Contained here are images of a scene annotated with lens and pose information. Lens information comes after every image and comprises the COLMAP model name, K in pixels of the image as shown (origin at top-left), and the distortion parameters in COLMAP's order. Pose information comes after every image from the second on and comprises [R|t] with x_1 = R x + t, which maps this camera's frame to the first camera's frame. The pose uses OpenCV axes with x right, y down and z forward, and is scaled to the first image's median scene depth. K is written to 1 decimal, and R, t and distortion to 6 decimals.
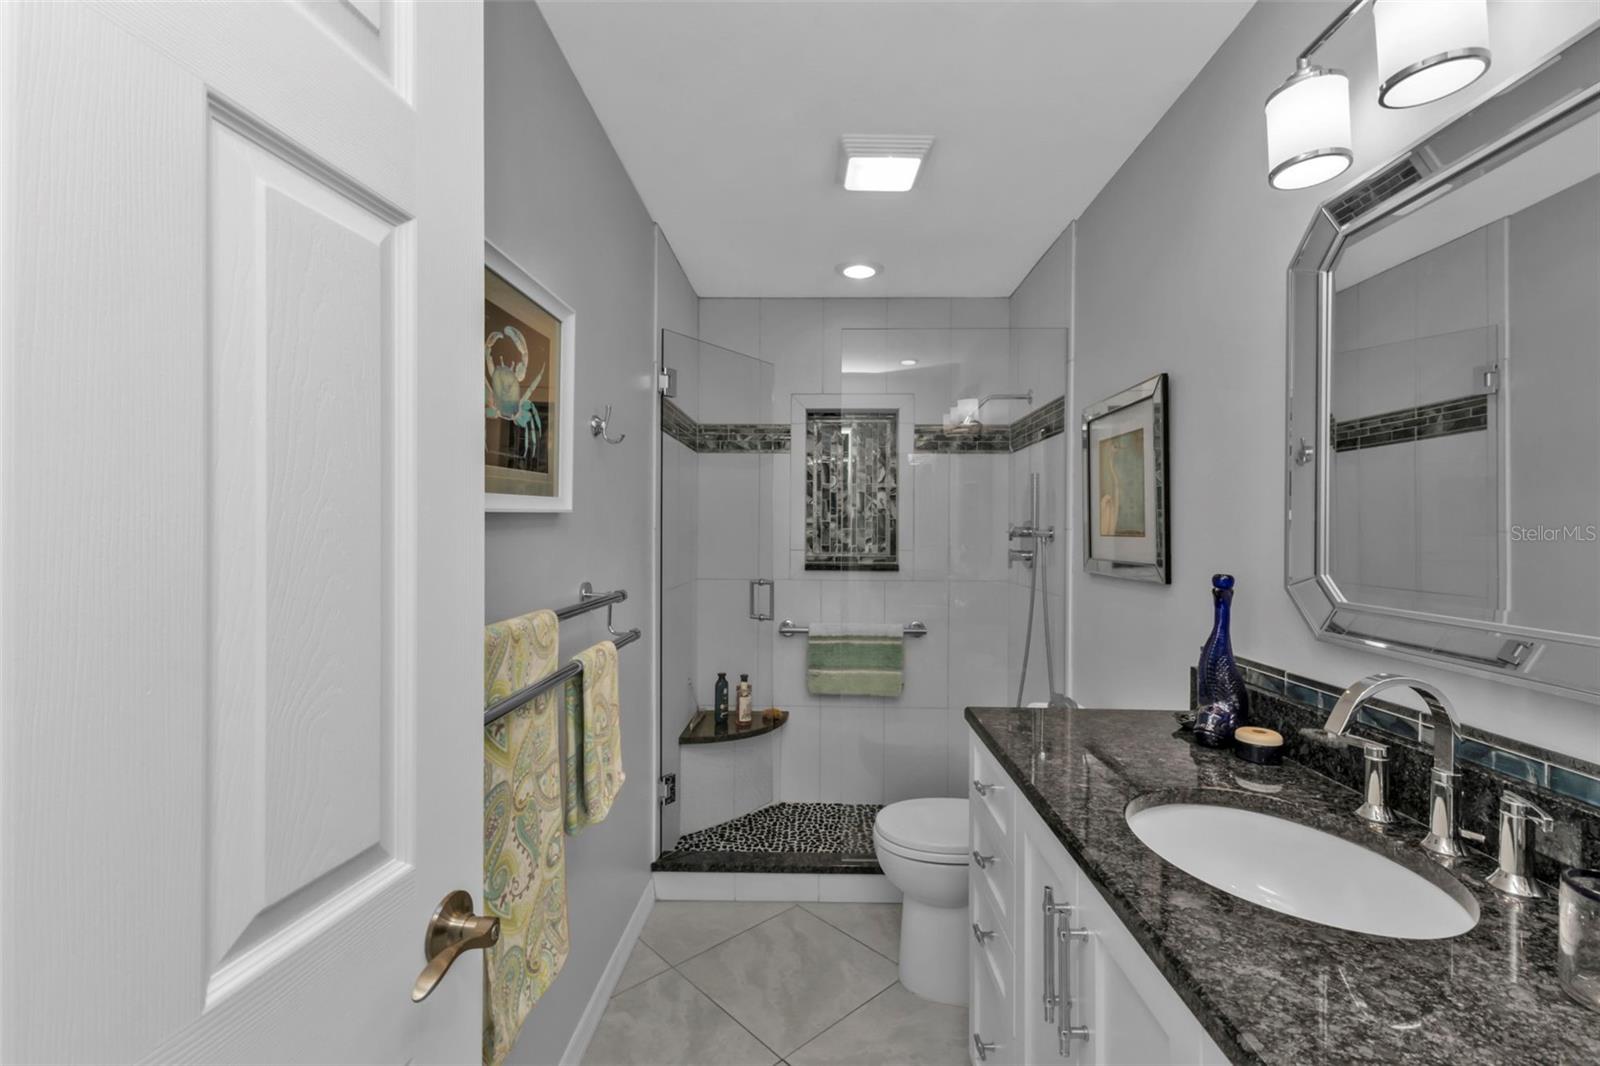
lens RADIAL K [[692.5, 0, 825.2], [0, 692.5, 527.8], [0, 0, 1]] dist [0.039513, -0.000208]
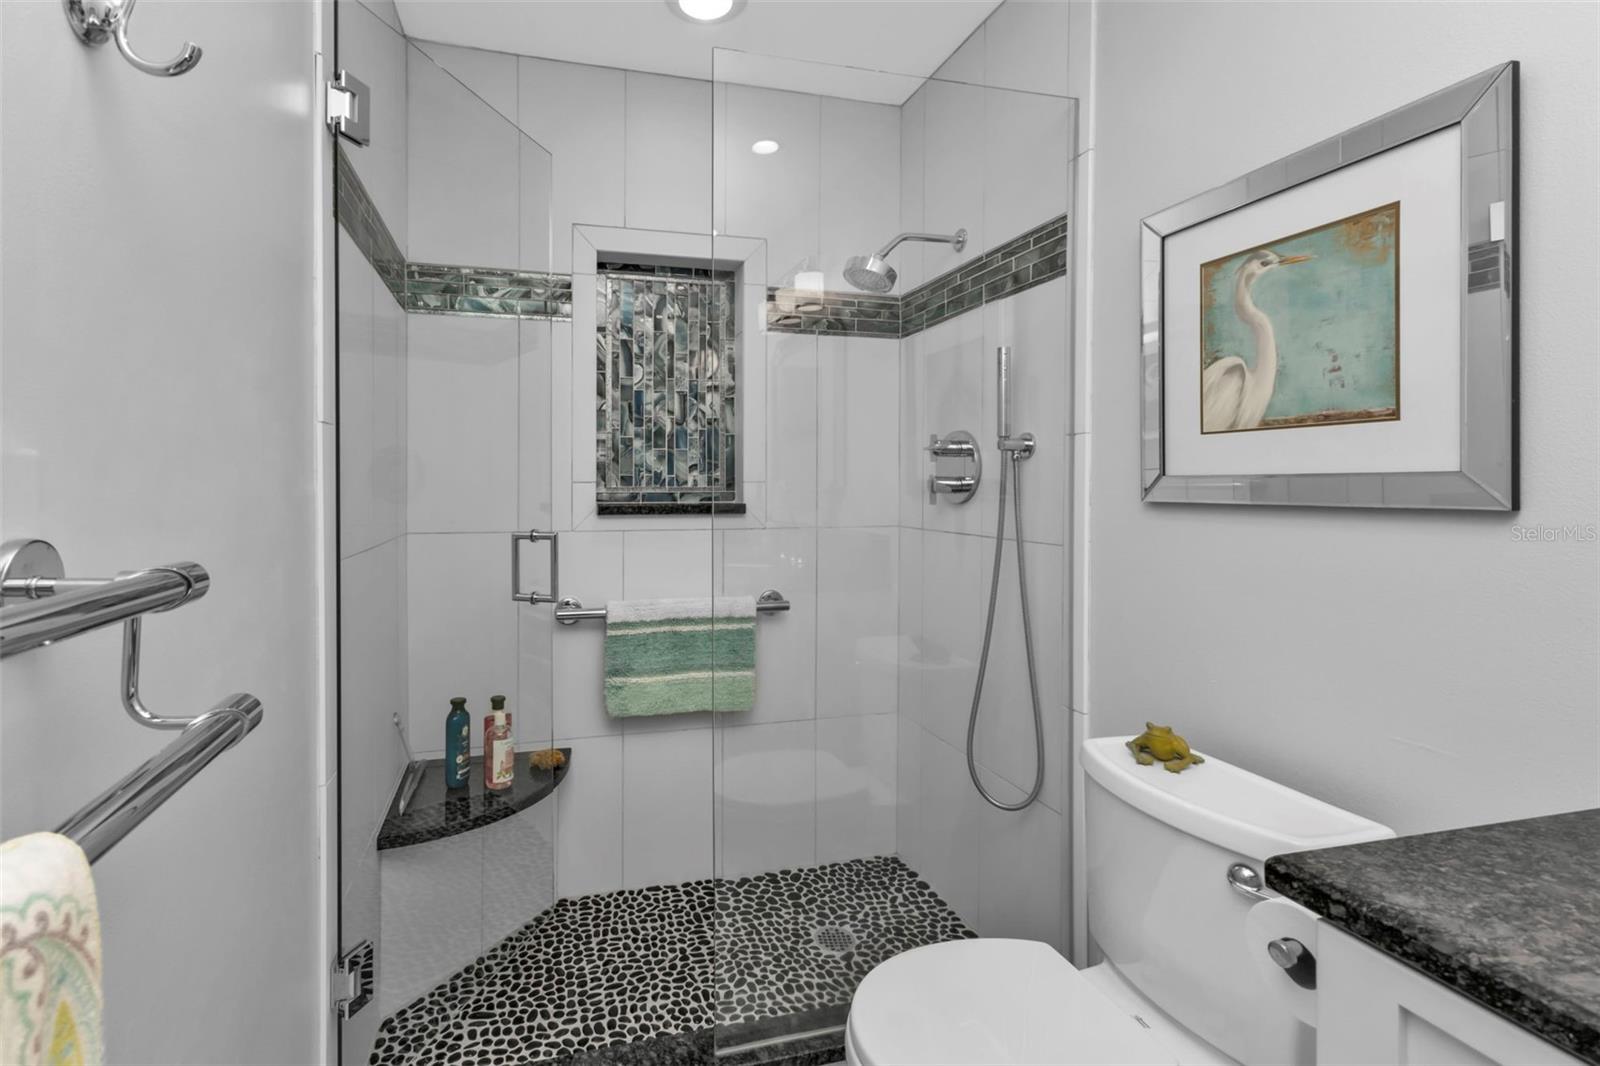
lens RADIAL K [[876.7, 0, 798.5], [0, 876.7, 465.6], [0, 0, 1]] dist [0.017630, 0.001000]
pose [[0.969047, -0.006761, 0.246785, -0.049464], [0.006544, 0.999977, 0.001700, 0.017903], [-0.246791, -0.000032, 0.969069, 0.212025]]
